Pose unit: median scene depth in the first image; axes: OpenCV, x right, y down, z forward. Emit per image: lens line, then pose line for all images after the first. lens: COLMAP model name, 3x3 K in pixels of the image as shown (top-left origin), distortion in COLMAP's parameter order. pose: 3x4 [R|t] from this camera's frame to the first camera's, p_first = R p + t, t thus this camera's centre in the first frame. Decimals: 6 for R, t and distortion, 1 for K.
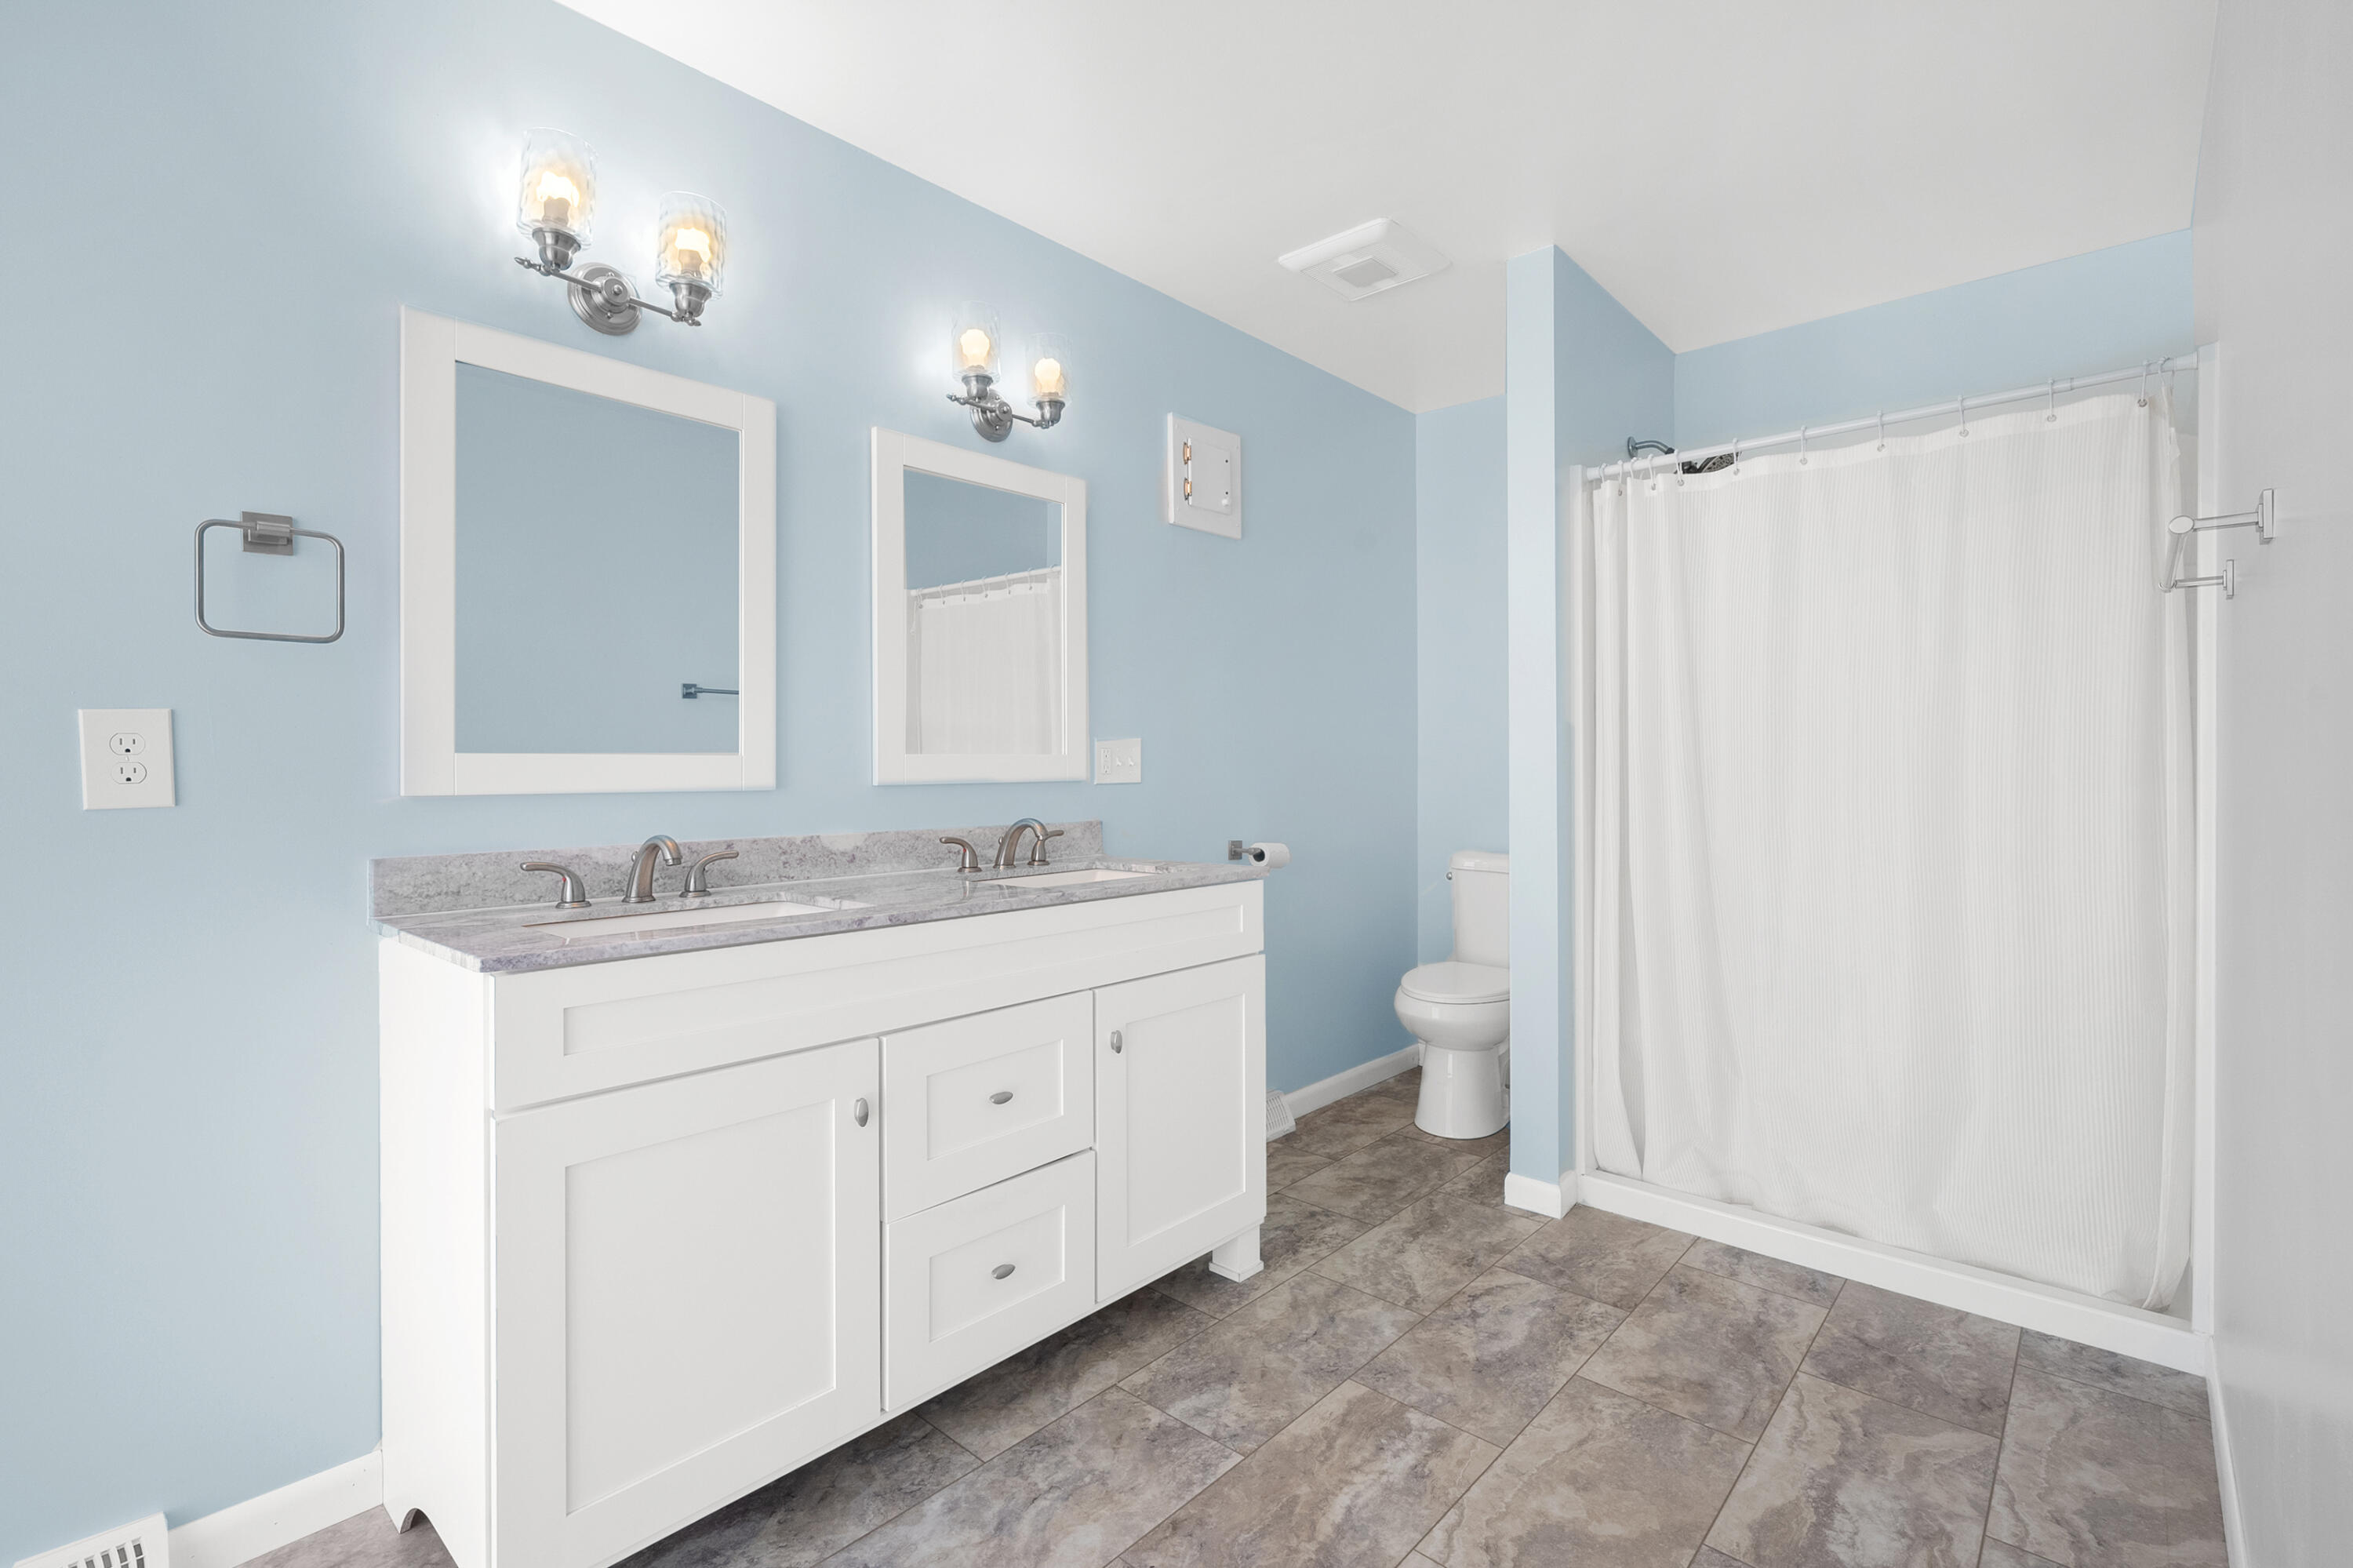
lens RADIAL K [[1059.2, 0, 1169.7], [0, 1059.2, 769.1], [0, 0, 1]] dist [-0.008201, 0.003877]
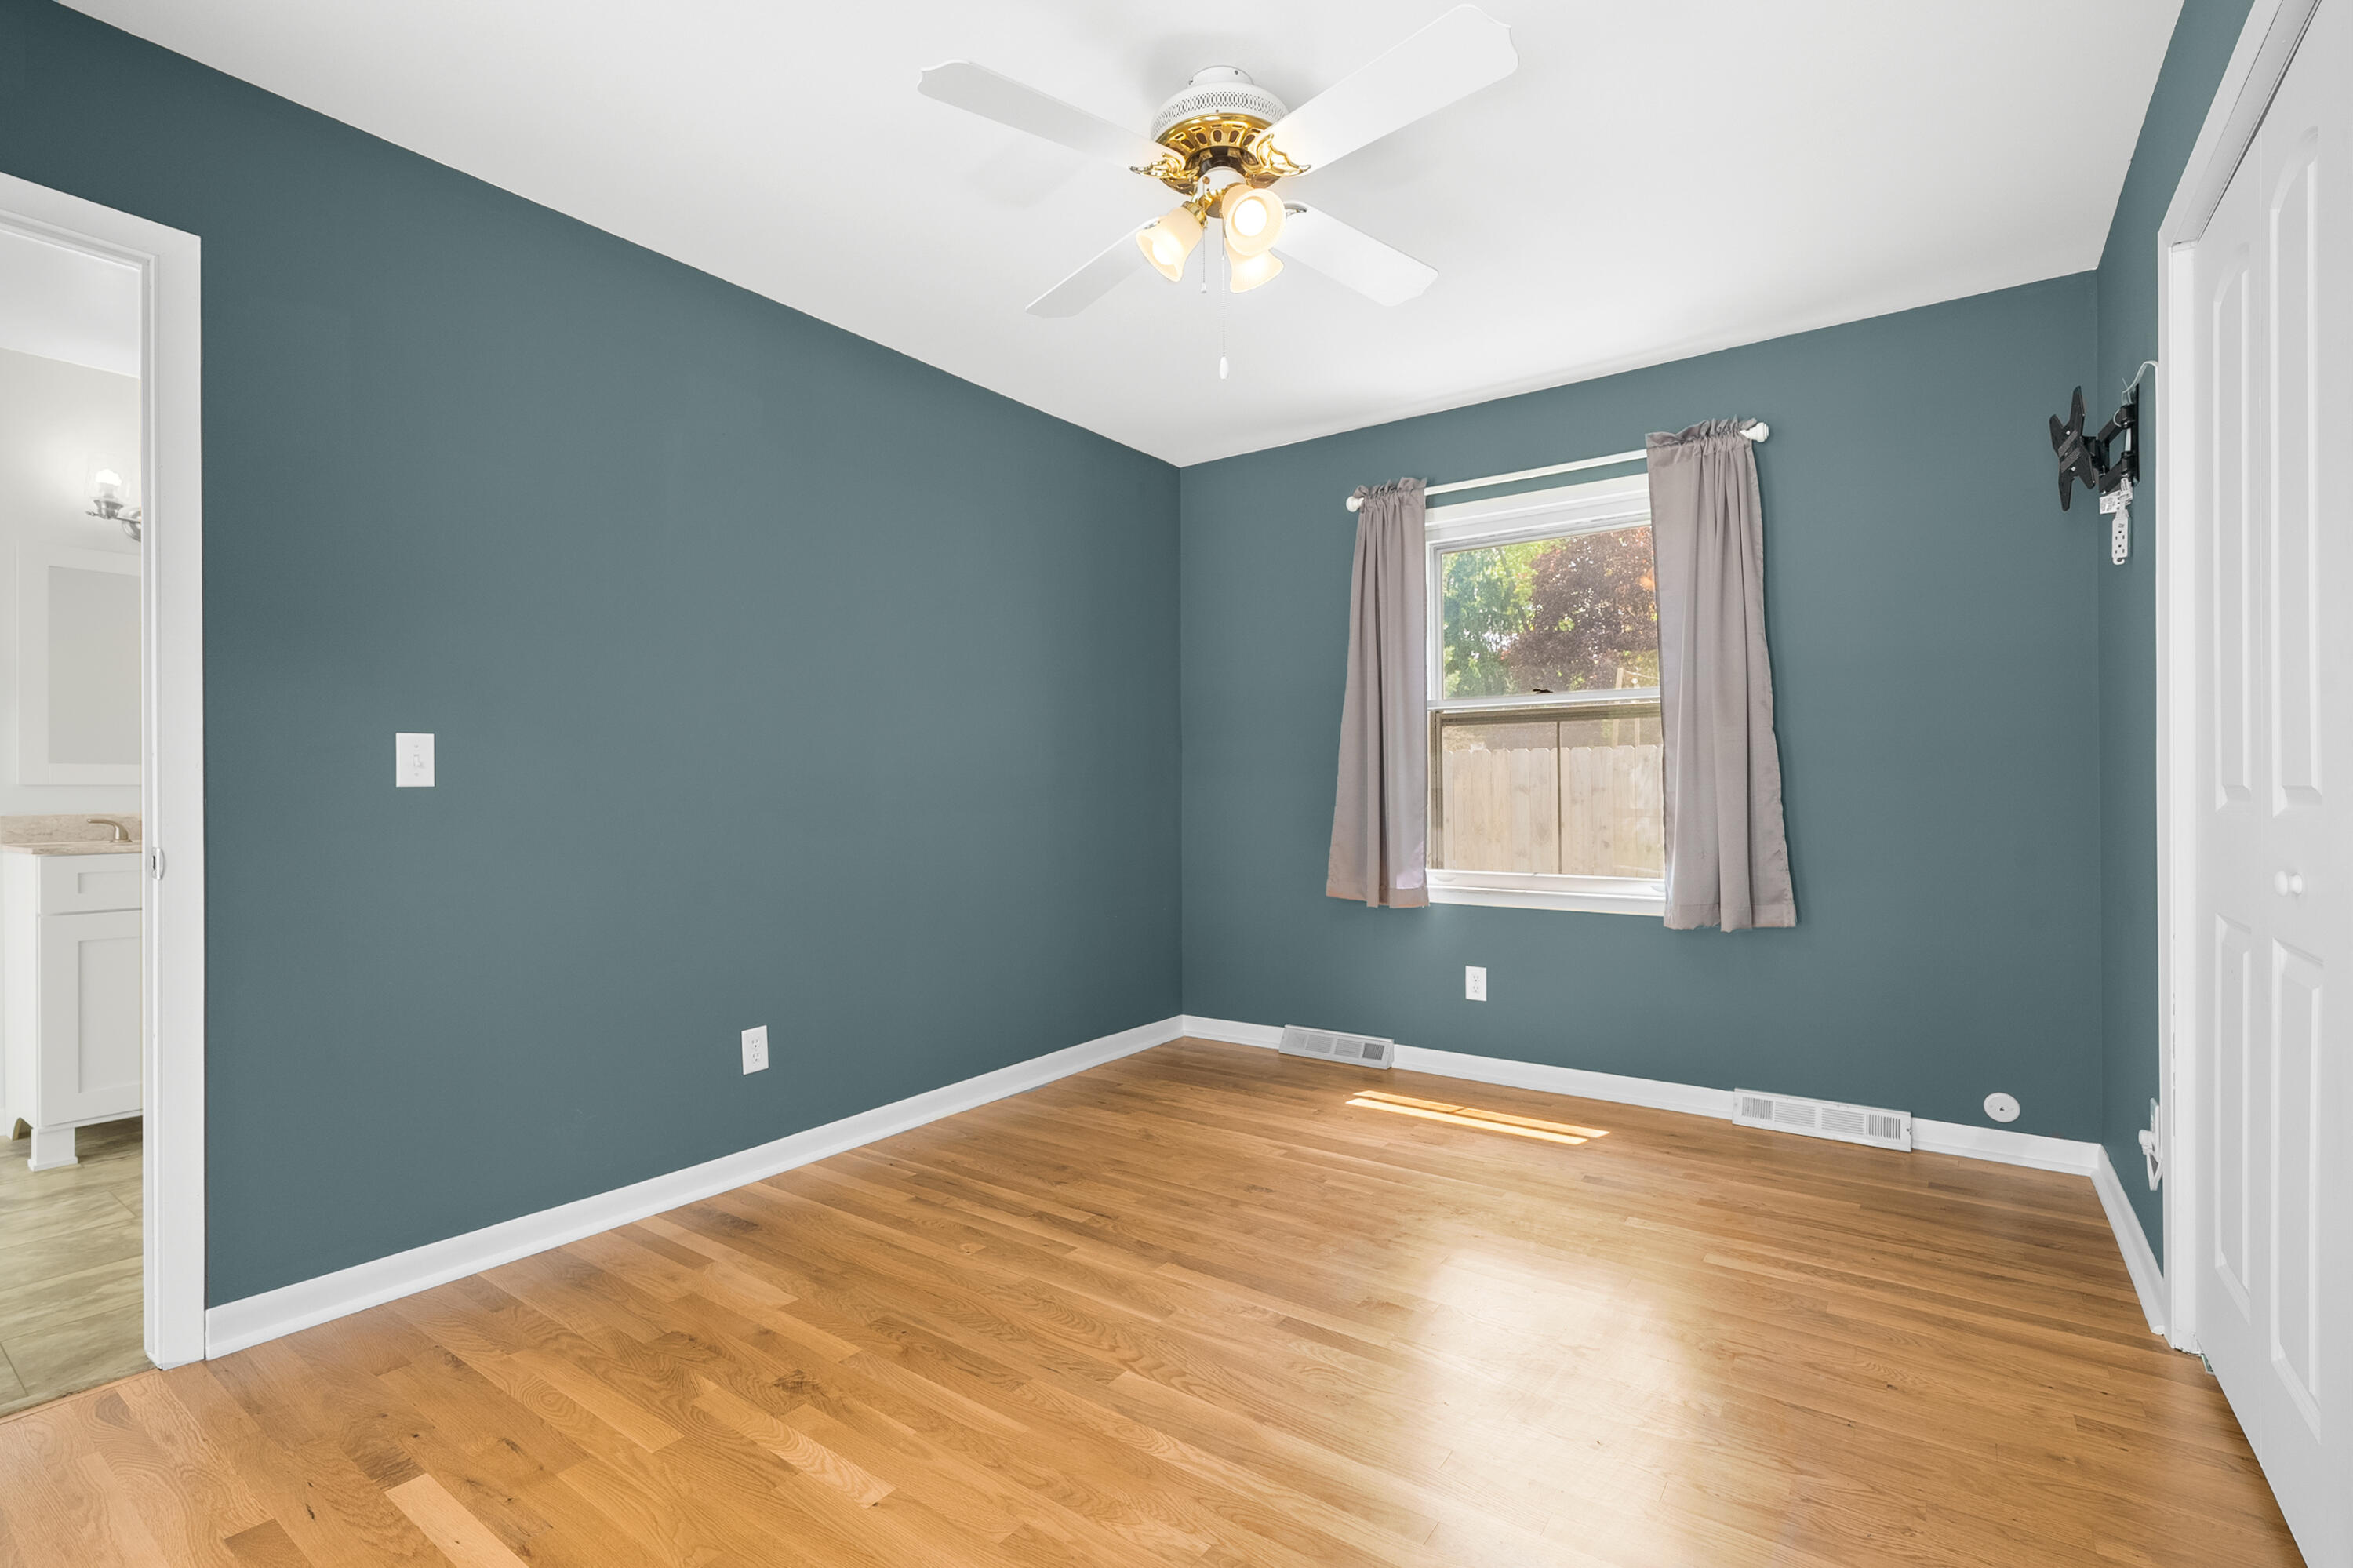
lens RADIAL K [[1059.2, 0, 1176.7], [0, 1059.2, 782.9], [0, 0, 1]] dist [-0.008201, 0.003877]
pose [[0.993182, -0.003213, 0.116530, 1.065792], [0.003661, 0.999987, -0.003631, 0.031951], [-0.116517, 0.004033, 0.993181, -1.082569]]
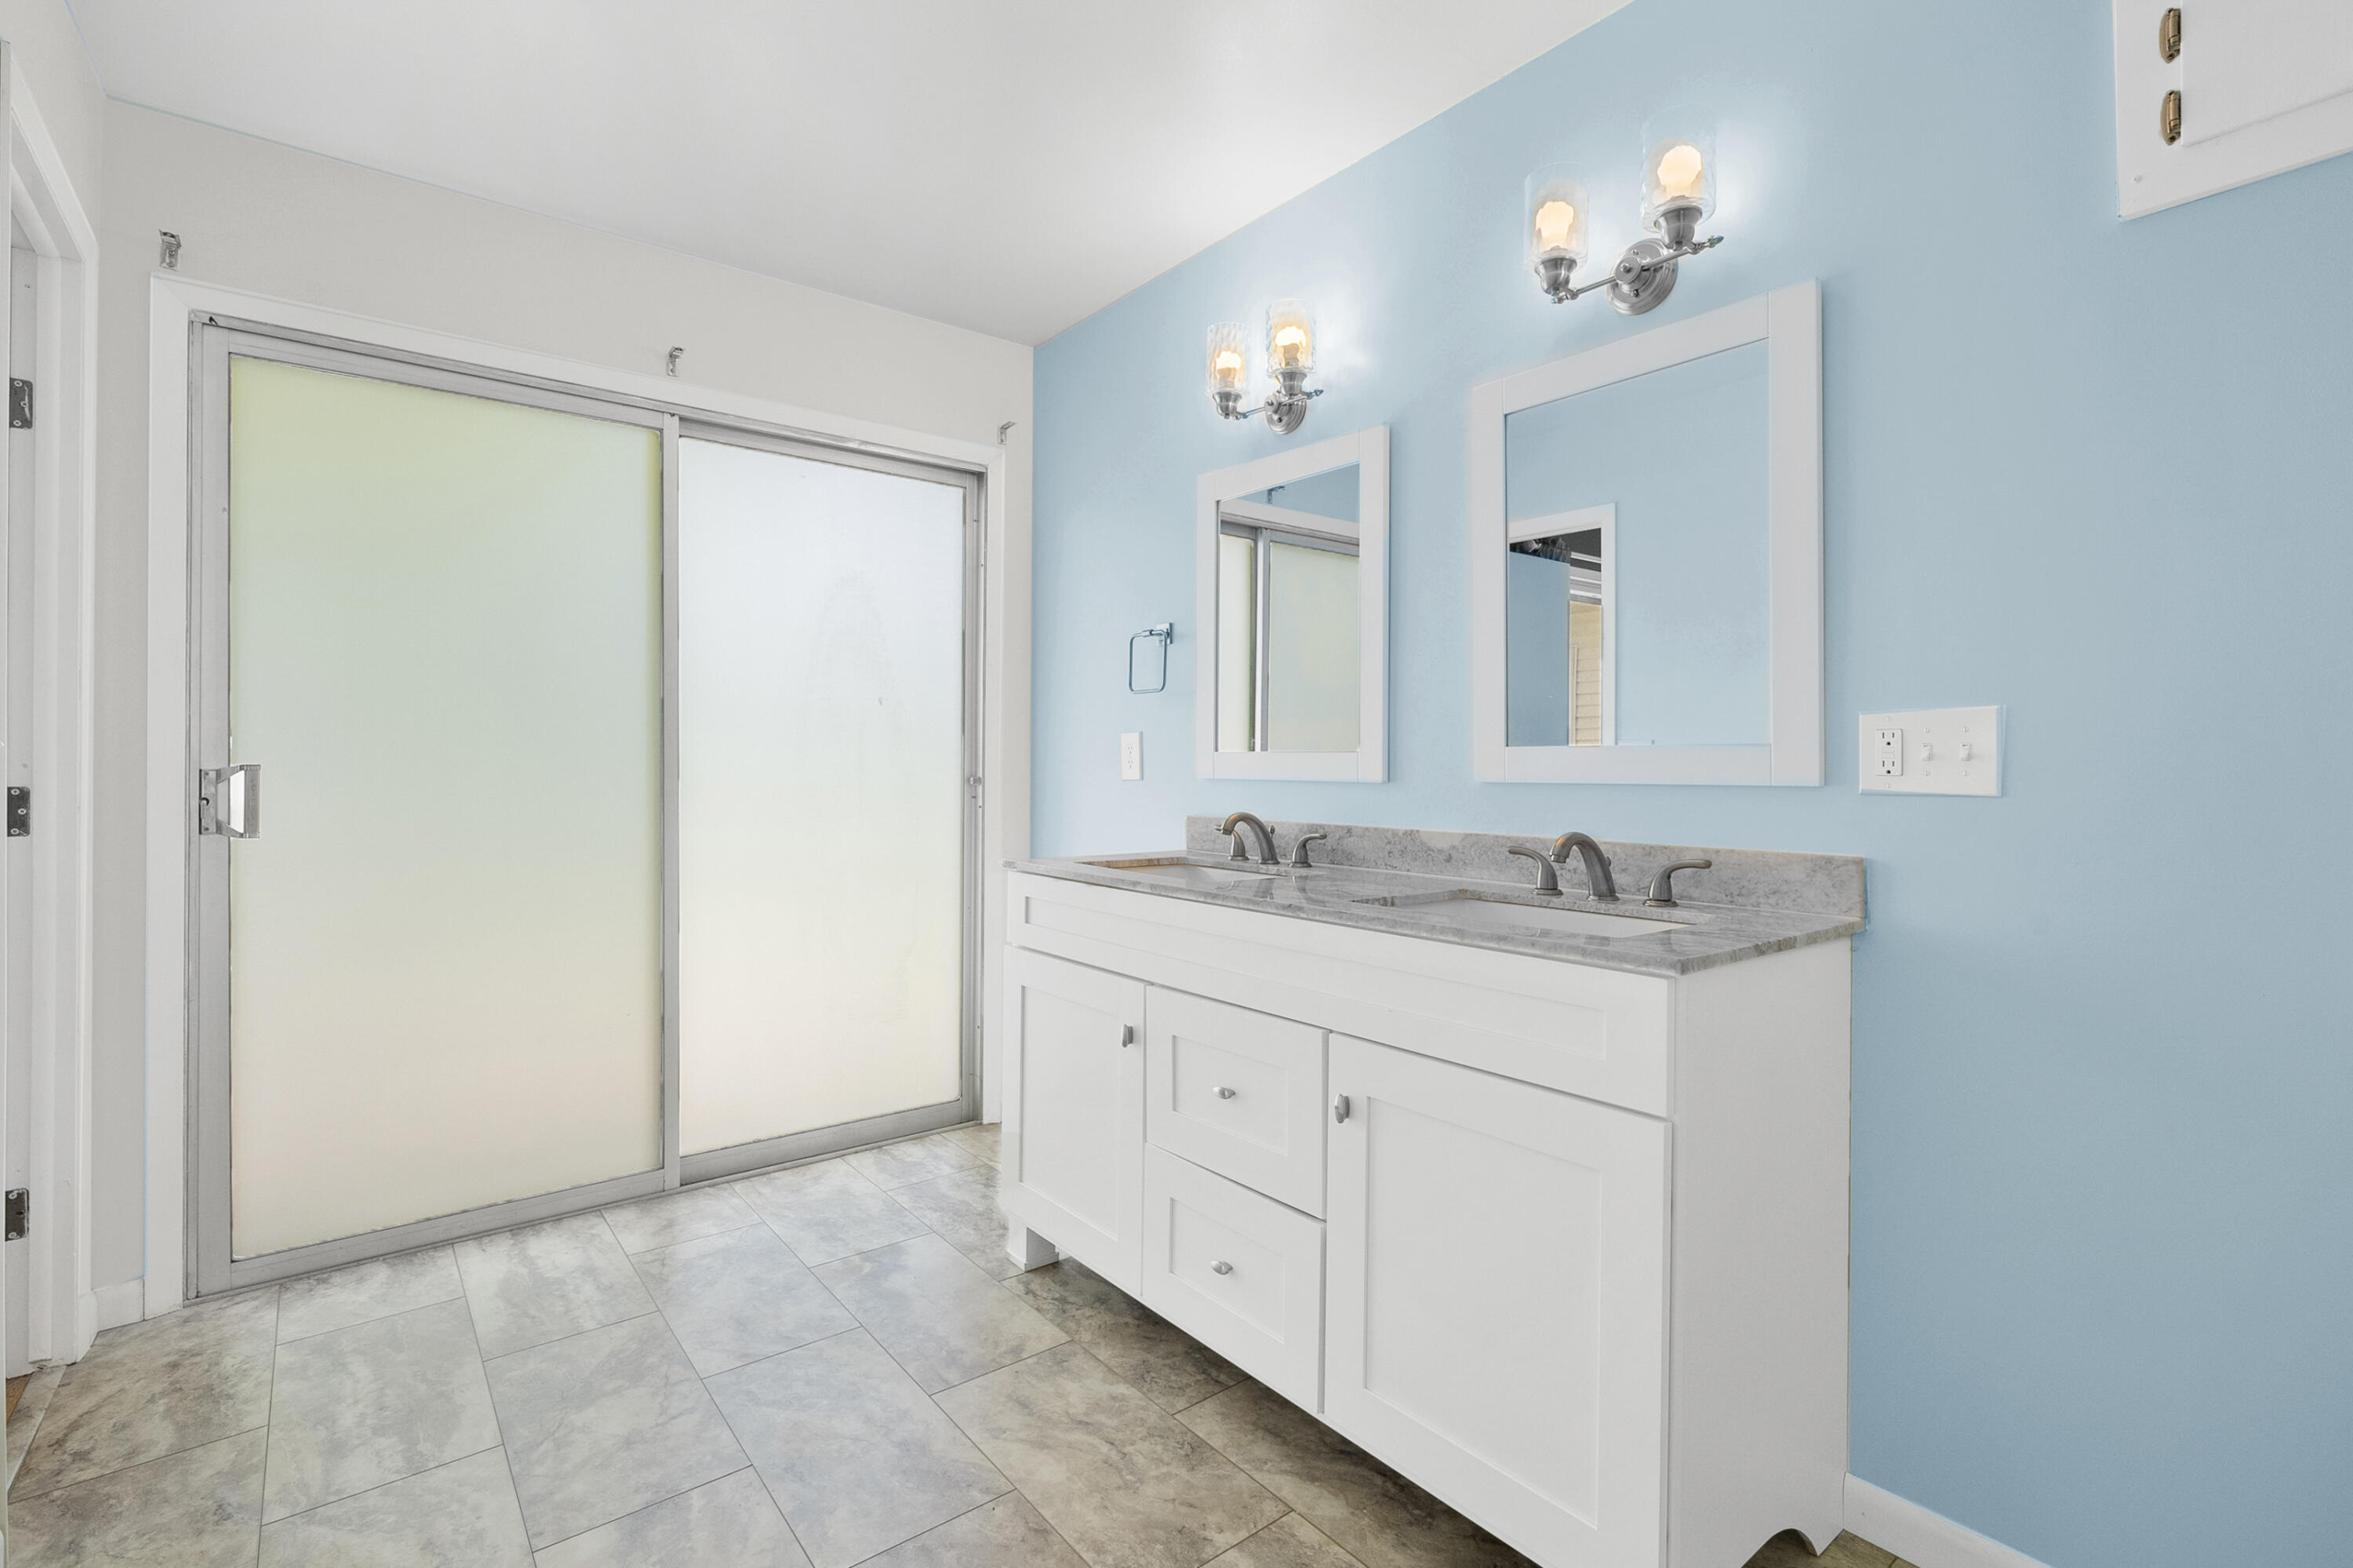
lens RADIAL K [[1059.2, 0, 1167.4], [0, 1059.2, 773.9], [0, 0, 1]] dist [-0.008201, 0.003877]
pose [[-0.159502, 0.005448, -0.987183, 0.784331], [-0.011111, 0.999912, 0.007314, 0.005763], [0.987135, 0.012135, -0.159427, 1.045766]]
